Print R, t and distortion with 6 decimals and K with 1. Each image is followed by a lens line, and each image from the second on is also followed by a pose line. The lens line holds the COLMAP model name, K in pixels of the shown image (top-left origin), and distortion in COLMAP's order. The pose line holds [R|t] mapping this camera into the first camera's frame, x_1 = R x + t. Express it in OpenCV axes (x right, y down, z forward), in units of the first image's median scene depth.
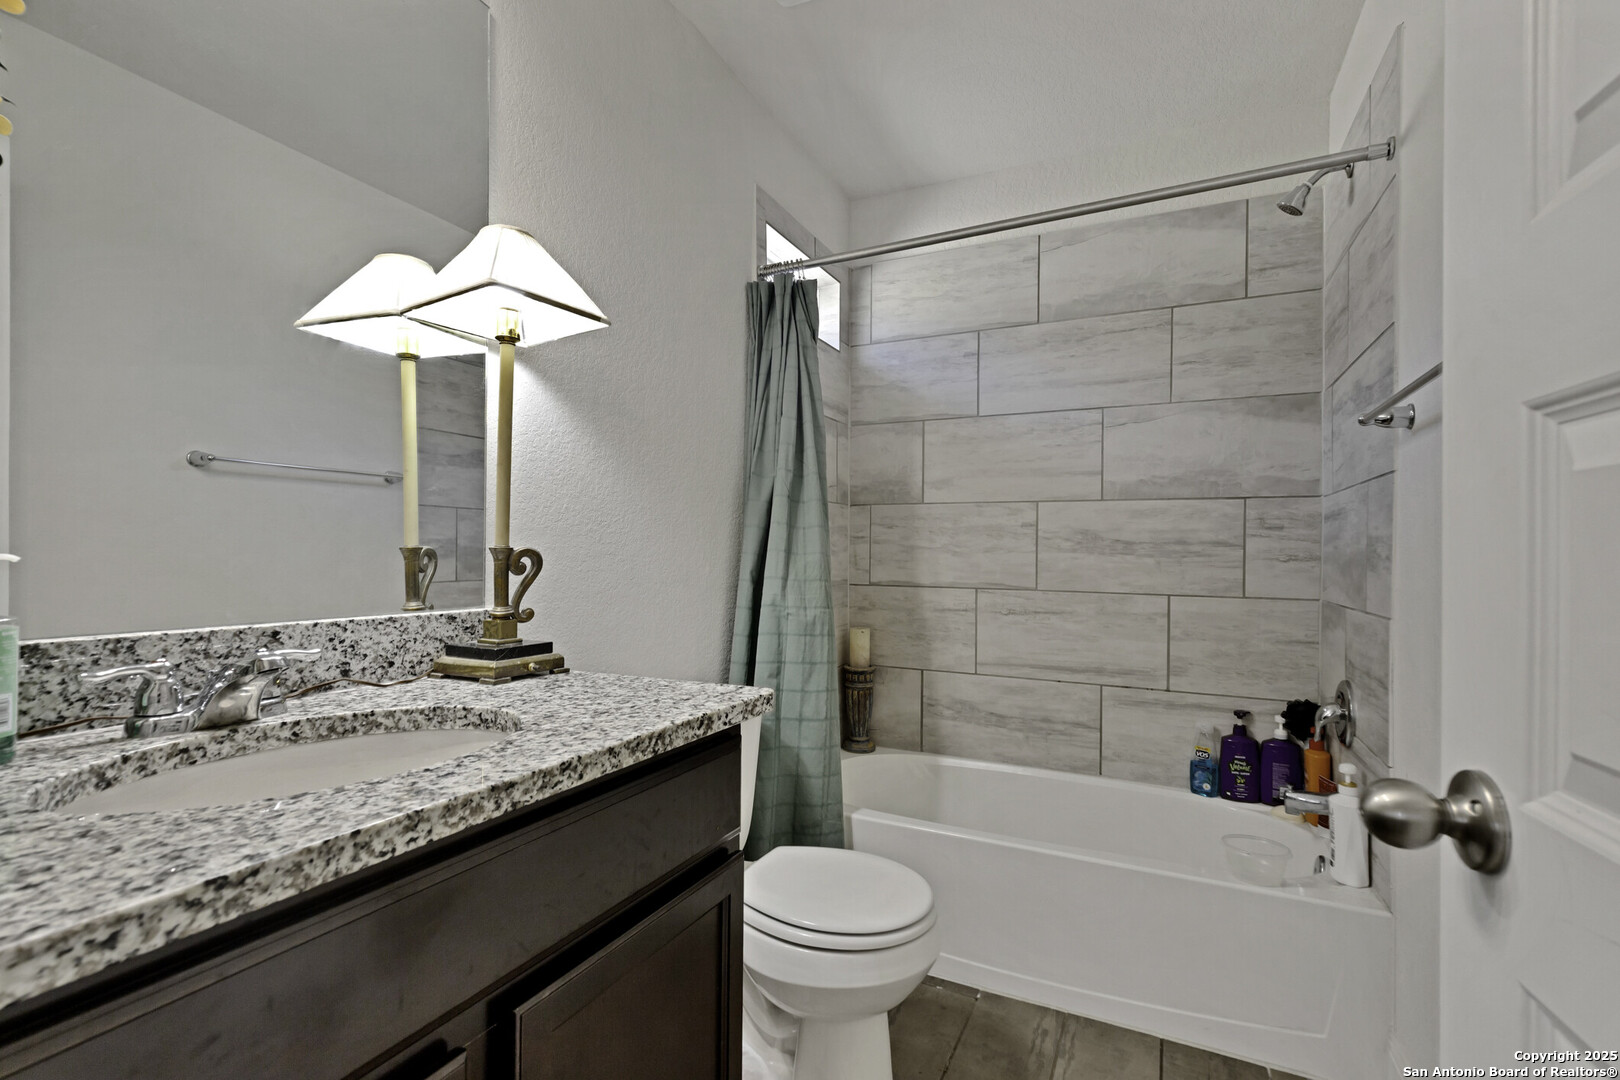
lens RADIAL K [[735.9, 0, 797.6], [0, 735.9, 552.4], [0, 0, 1]] dist [0.009162, -0.001744]
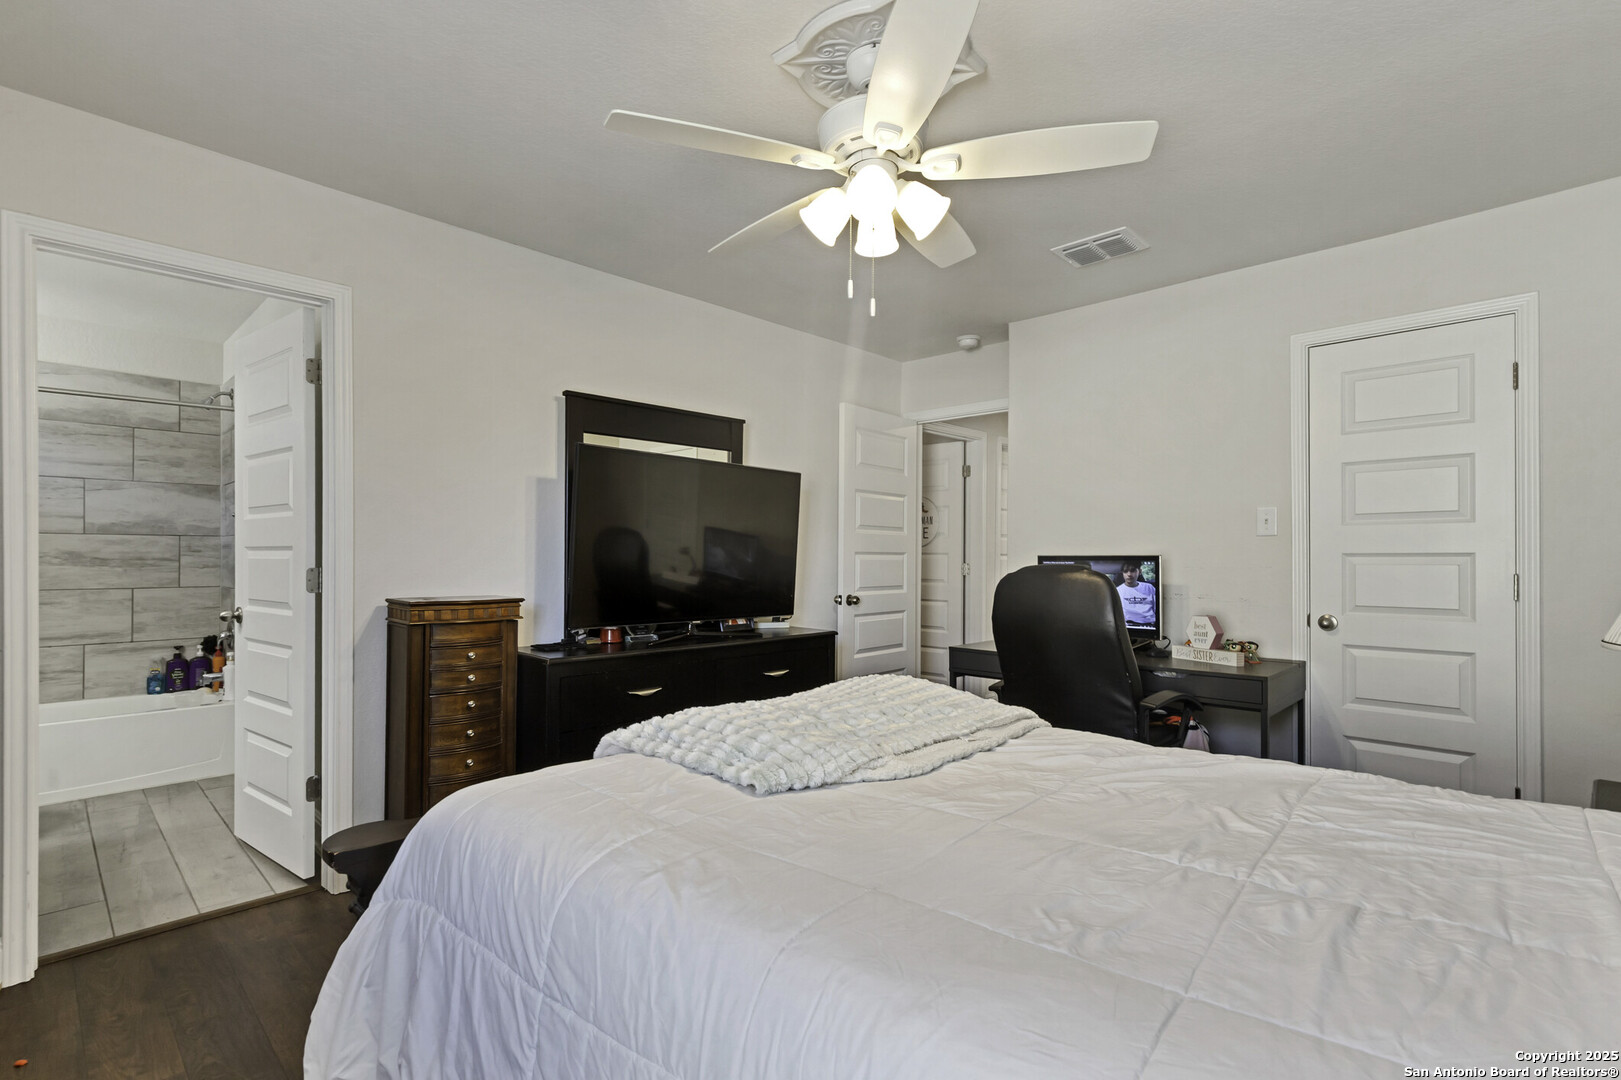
lens RADIAL K [[736.4, 0, 796.5], [0, 736.4, 551.1], [0, 0, 1]] dist [0.009162, -0.001744]
pose [[0.302879, -0.003086, 0.953024, -0.741178], [0.002516, 0.999994, 0.002439, -0.033666], [-0.953026, 0.001659, 0.302885, -1.108866]]
